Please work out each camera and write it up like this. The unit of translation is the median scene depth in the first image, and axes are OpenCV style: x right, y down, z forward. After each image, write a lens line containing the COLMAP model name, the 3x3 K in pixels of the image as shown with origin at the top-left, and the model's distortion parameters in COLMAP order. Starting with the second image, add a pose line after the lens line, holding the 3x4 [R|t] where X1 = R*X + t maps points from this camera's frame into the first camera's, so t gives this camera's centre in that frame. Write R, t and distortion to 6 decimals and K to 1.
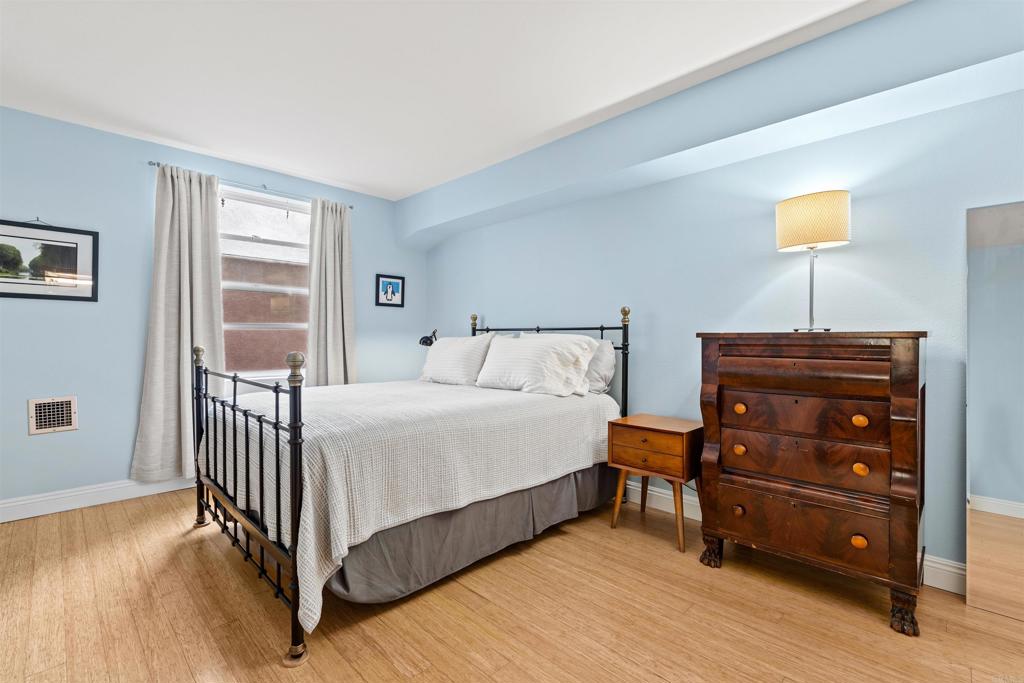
lens RADIAL K [[453.4, 0, 514.1], [0, 453.4, 346.1], [0, 0, 1]] dist [-0.005001, -0.000228]
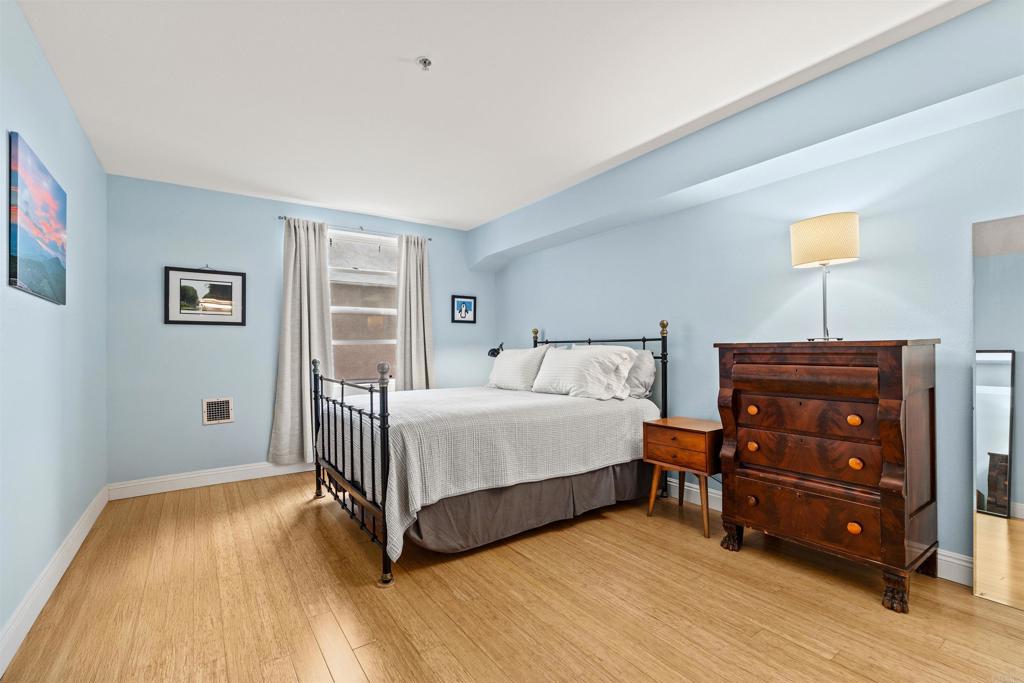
lens RADIAL K [[453.4, 0, 514.1], [0, 453.4, 346.1], [0, 0, 1]] dist [-0.005001, -0.000228]
pose [[0.983911, -0.014054, -0.178108, 0.108659], [0.010067, 0.999679, -0.023268, -0.001141], [0.178378, 0.021101, 0.983736, -0.209126]]
